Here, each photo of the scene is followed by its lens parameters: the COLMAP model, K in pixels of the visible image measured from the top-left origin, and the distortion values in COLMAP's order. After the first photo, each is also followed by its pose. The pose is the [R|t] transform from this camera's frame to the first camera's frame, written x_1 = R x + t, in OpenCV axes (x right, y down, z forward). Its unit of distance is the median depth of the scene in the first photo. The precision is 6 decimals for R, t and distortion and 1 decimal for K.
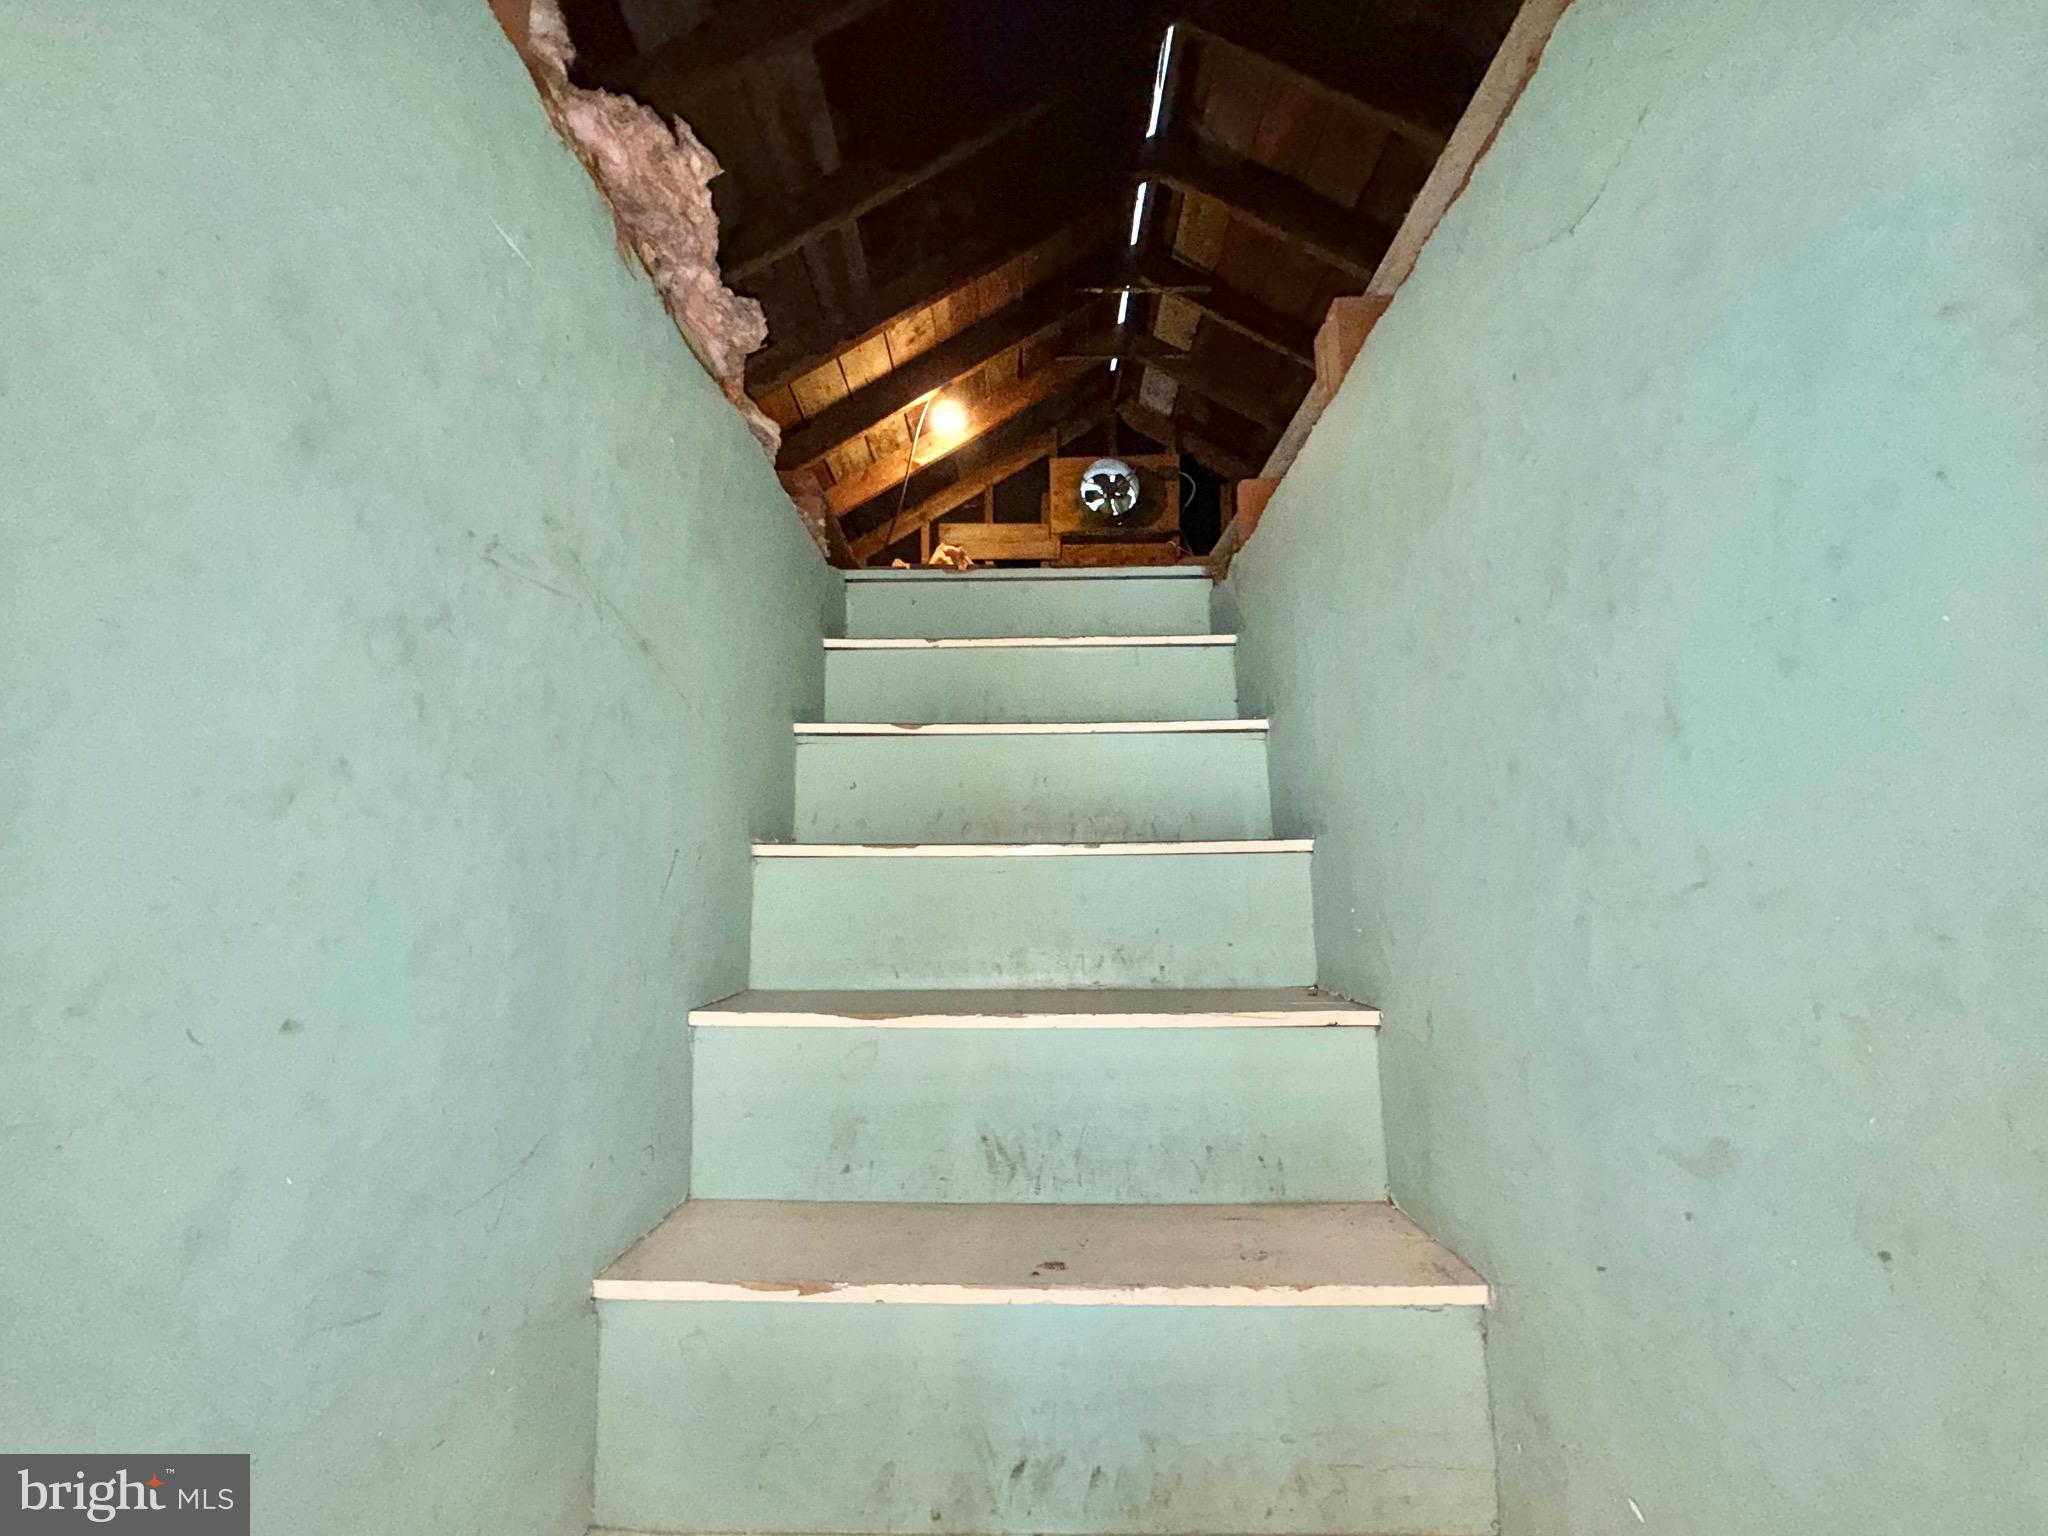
lens RADIAL K [[808.9, 0, 1023.5], [0, 808.9, 766.4], [0, 0, 1]] dist [0.000683, -0.000141]
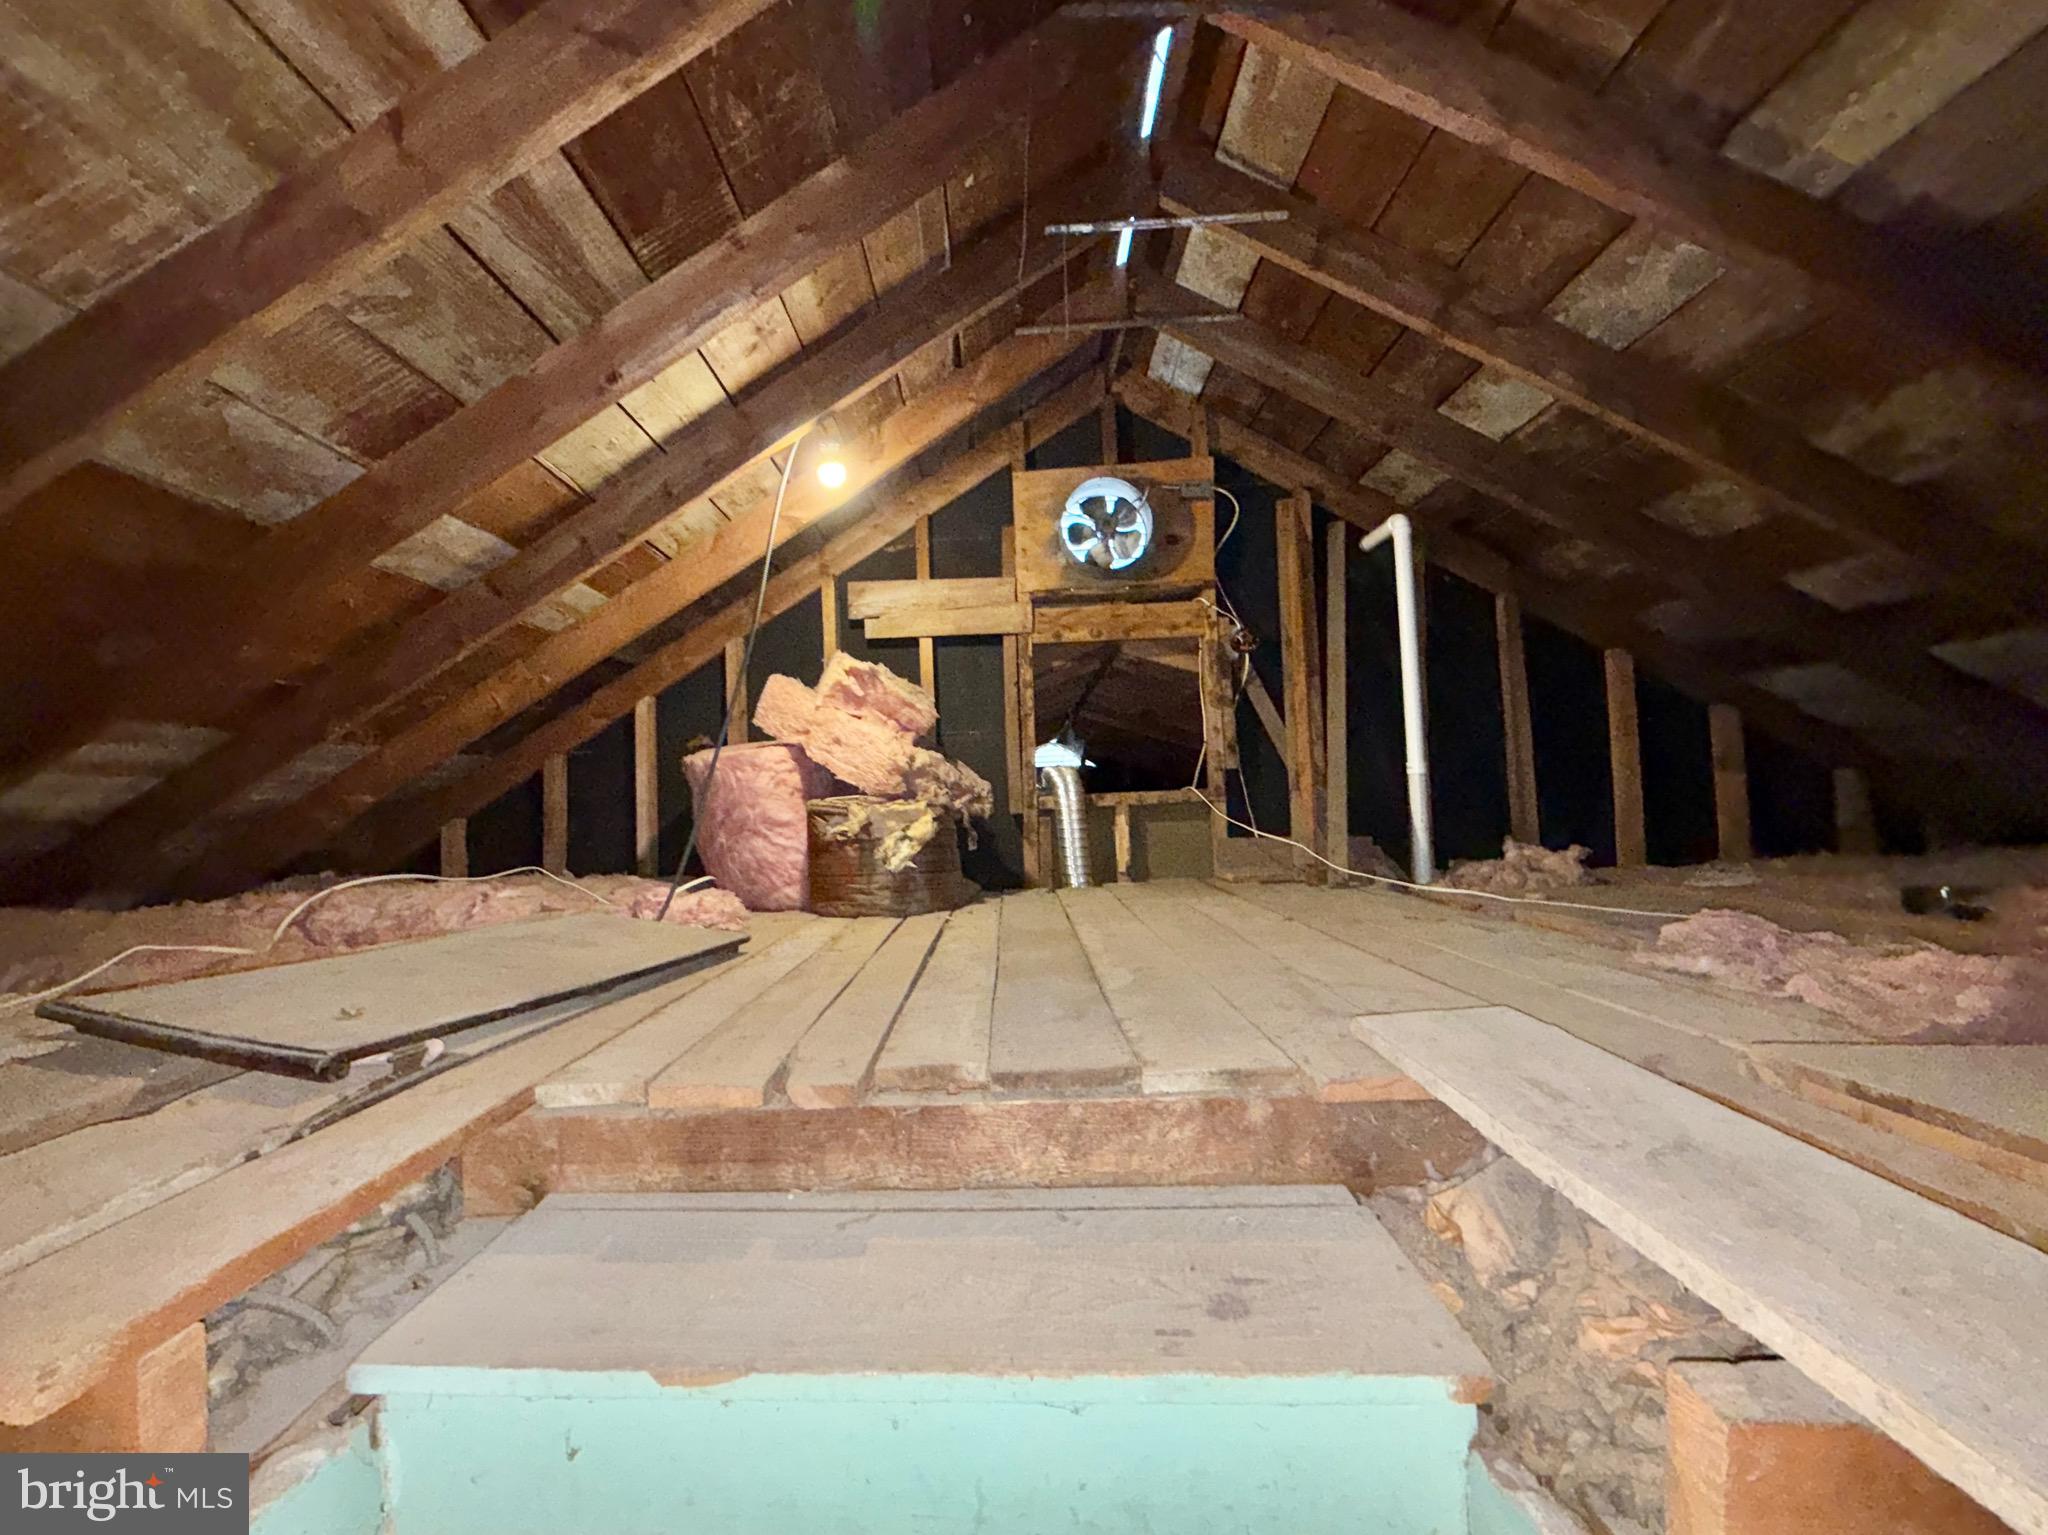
lens RADIAL K [[892.7, 0, 982.9], [0, 892.7, 765.2], [0, 0, 1]] dist [0.028360, 0.000017]
pose [[0.999129, -0.029741, -0.029280, 0.022988], [0.032266, 0.995428, 0.089900, -0.215996], [0.026472, -0.090766, 0.995520, 0.265455]]
